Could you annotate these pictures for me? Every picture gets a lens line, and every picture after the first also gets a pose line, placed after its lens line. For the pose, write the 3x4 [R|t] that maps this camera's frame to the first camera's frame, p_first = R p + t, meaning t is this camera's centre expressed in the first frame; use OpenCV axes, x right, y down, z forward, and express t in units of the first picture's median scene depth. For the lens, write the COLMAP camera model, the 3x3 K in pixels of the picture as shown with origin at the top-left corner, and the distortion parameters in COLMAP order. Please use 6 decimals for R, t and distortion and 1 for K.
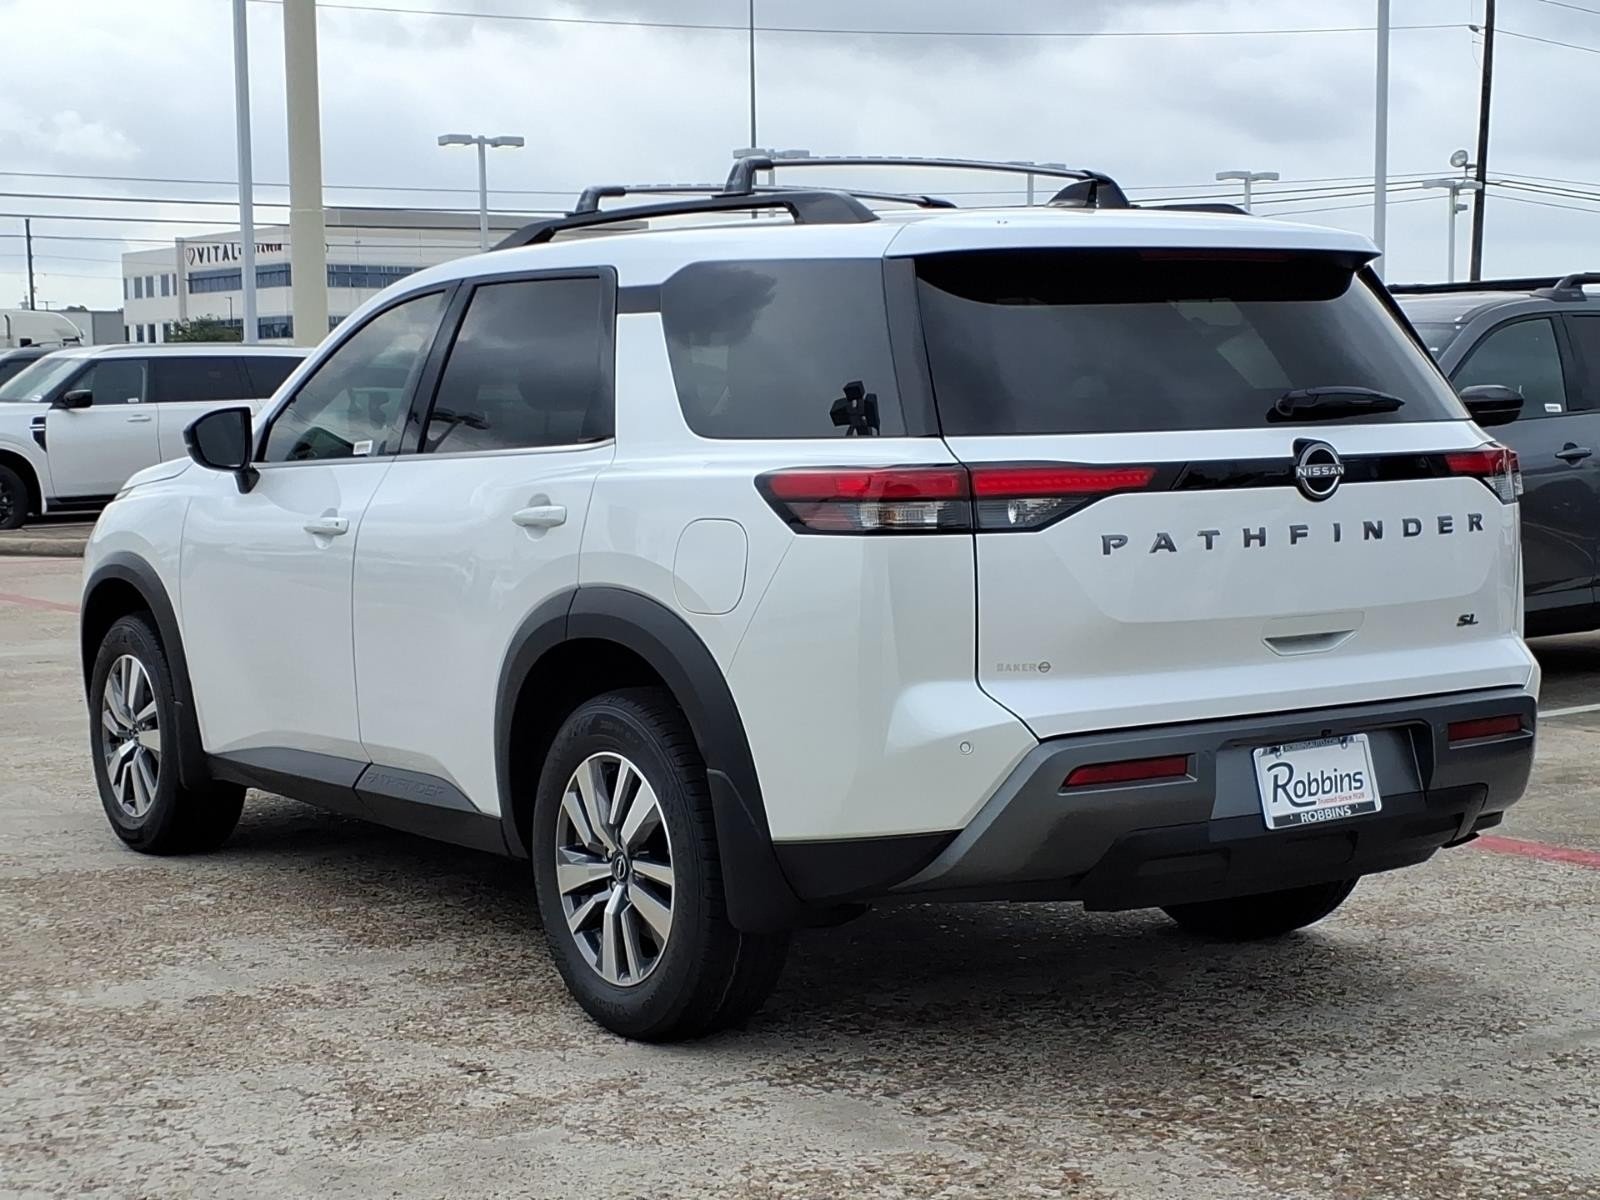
lens RADIAL K [[2541.3, 0, 766.4], [0, 2541.3, 597.3], [0, 0, 1]] dist [0.264314, -0.903929]
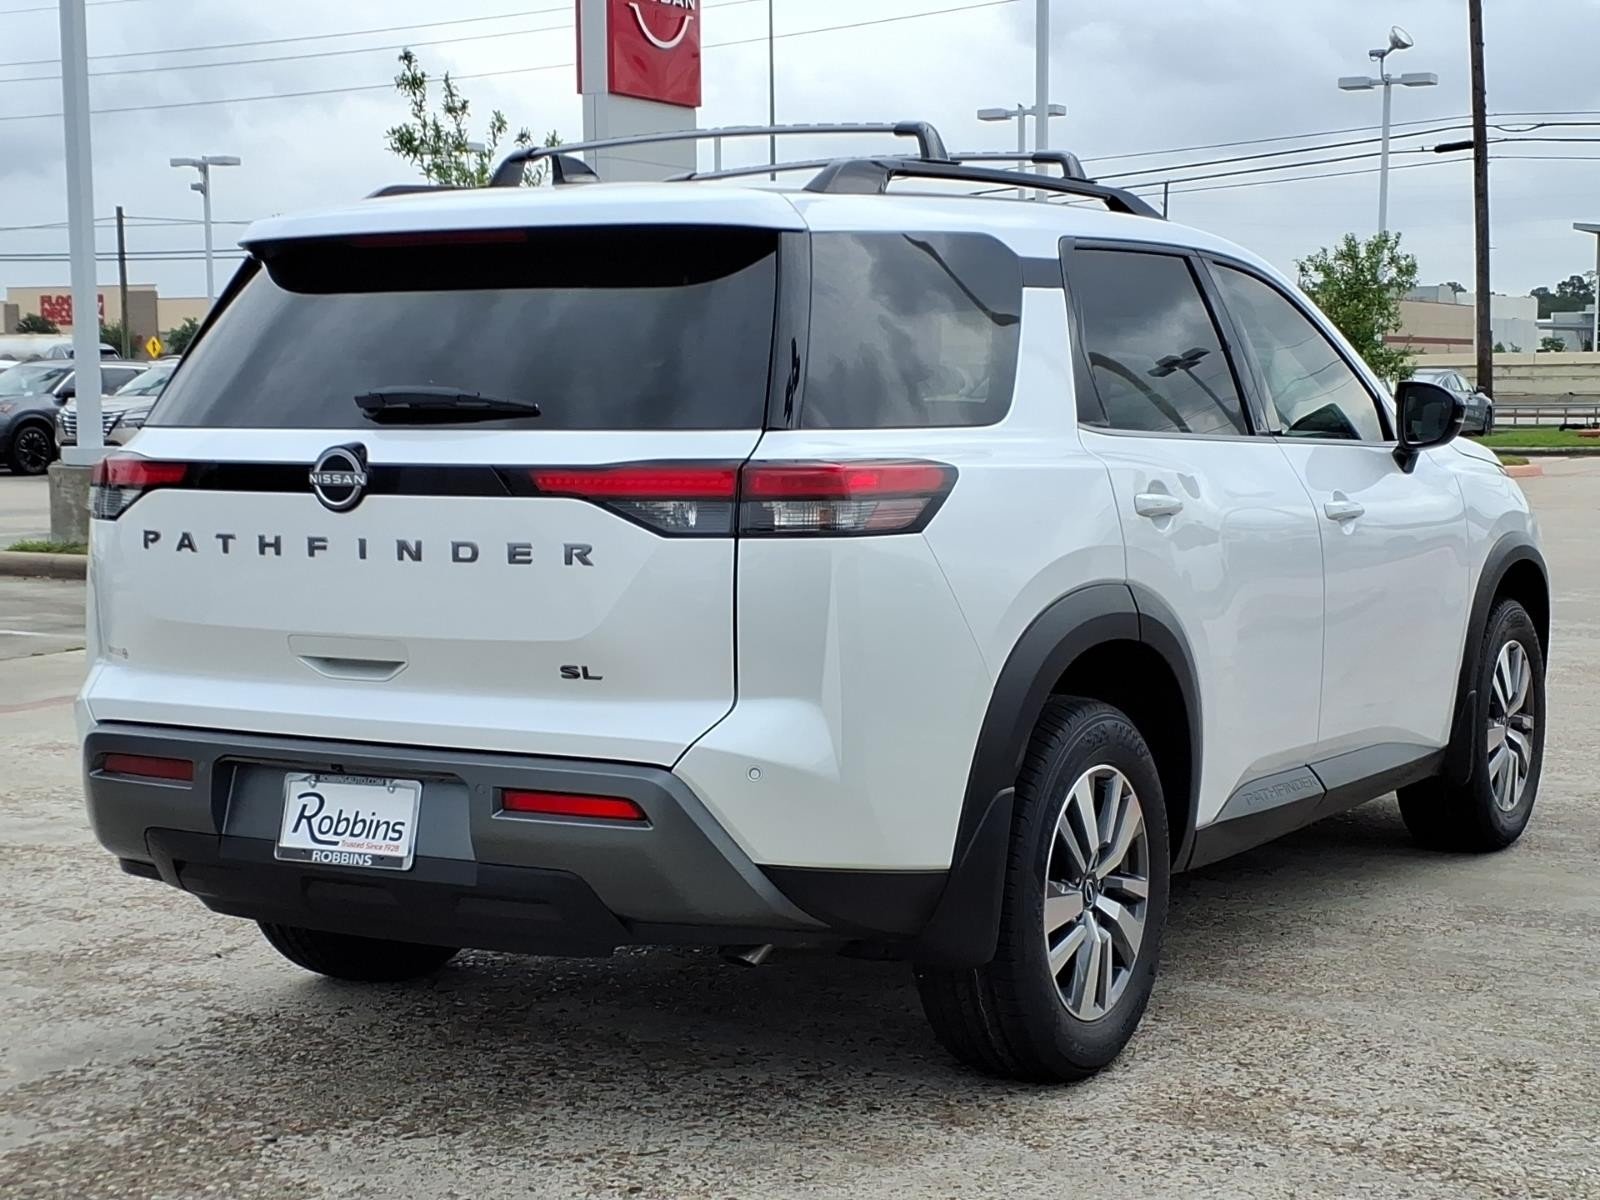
lens RADIAL K [[2541.3, 0, 766.4], [0, 2541.3, 597.3], [0, 0, 1]] dist [0.264314, -0.903929]
pose [[0.421389, 0.088222, -0.902579, 1.091240], [-0.072796, 0.995336, 0.063302, -0.075319], [0.903954, 0.039029, 0.425845, 0.750144]]
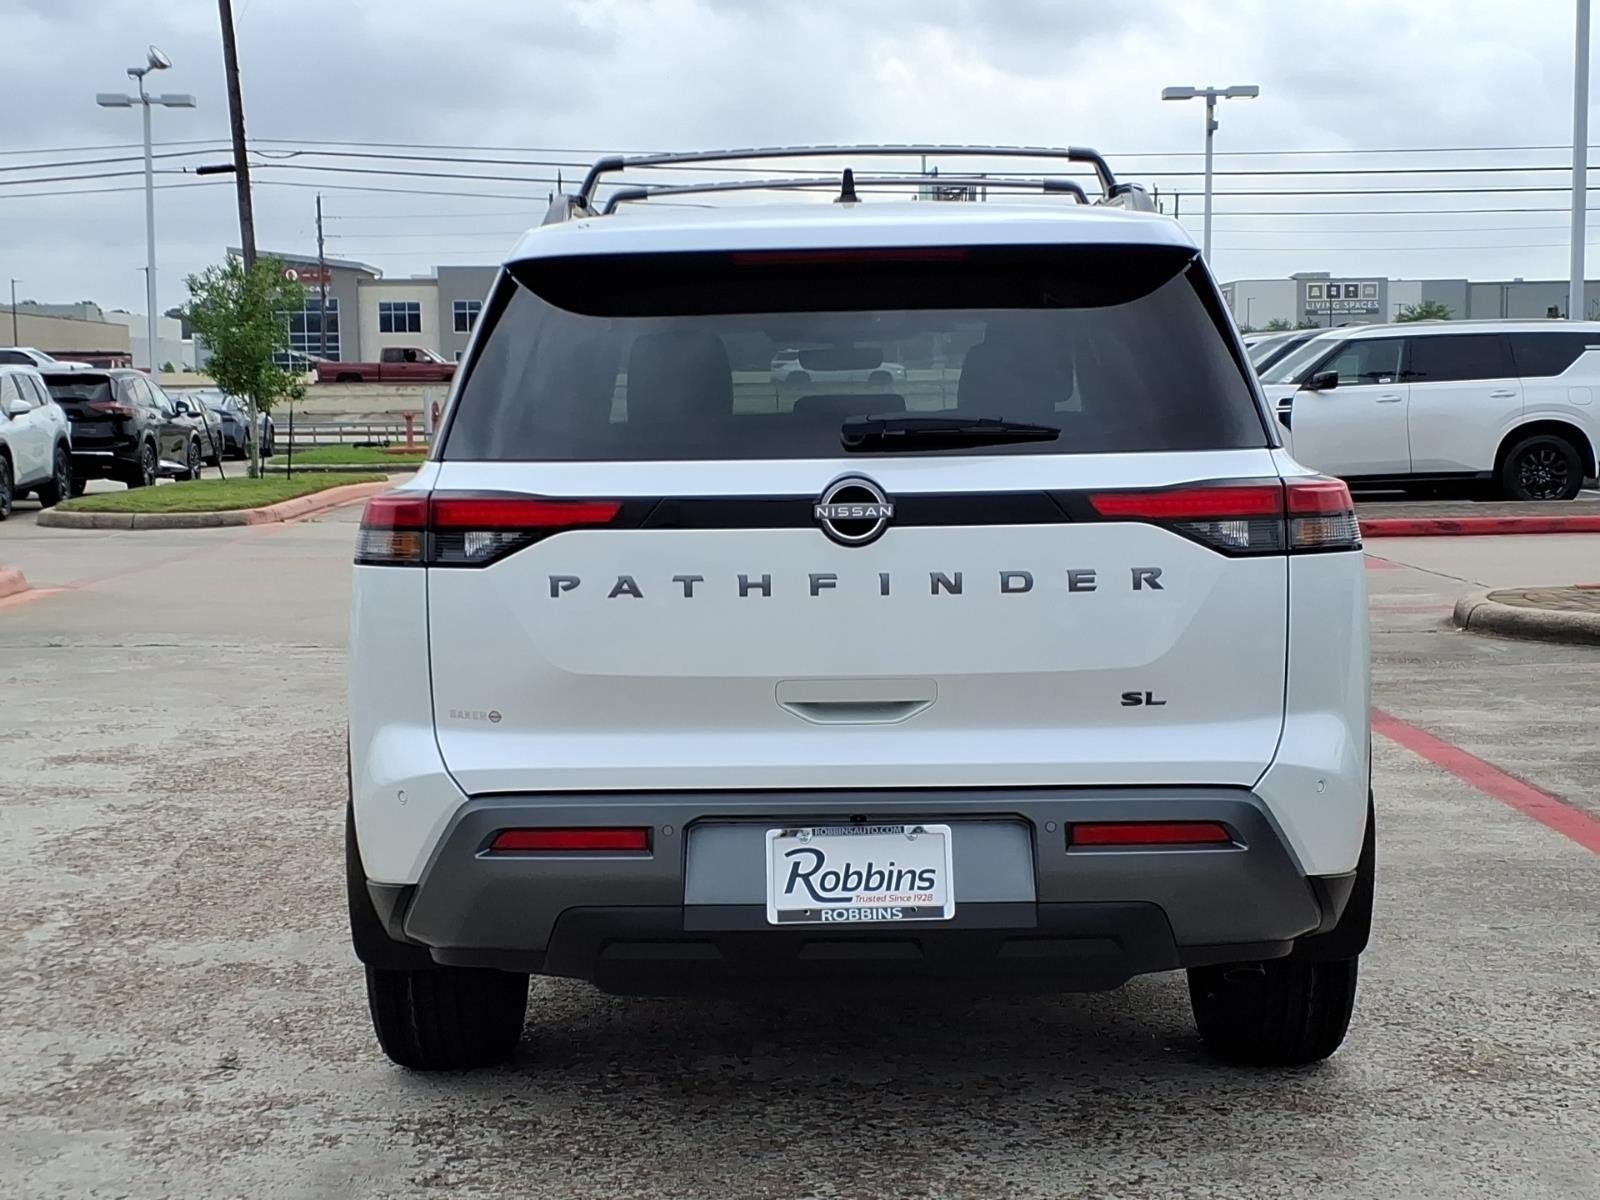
lens RADIAL K [[2541.3, 0, 766.4], [0, 2541.3, 597.3], [0, 0, 1]] dist [0.264314, -0.903929]
pose [[0.816185, 0.050402, -0.575588, 0.674963], [-0.043941, 0.998718, 0.025145, -0.040402], [0.576118, 0.004769, 0.817353, 0.292860]]
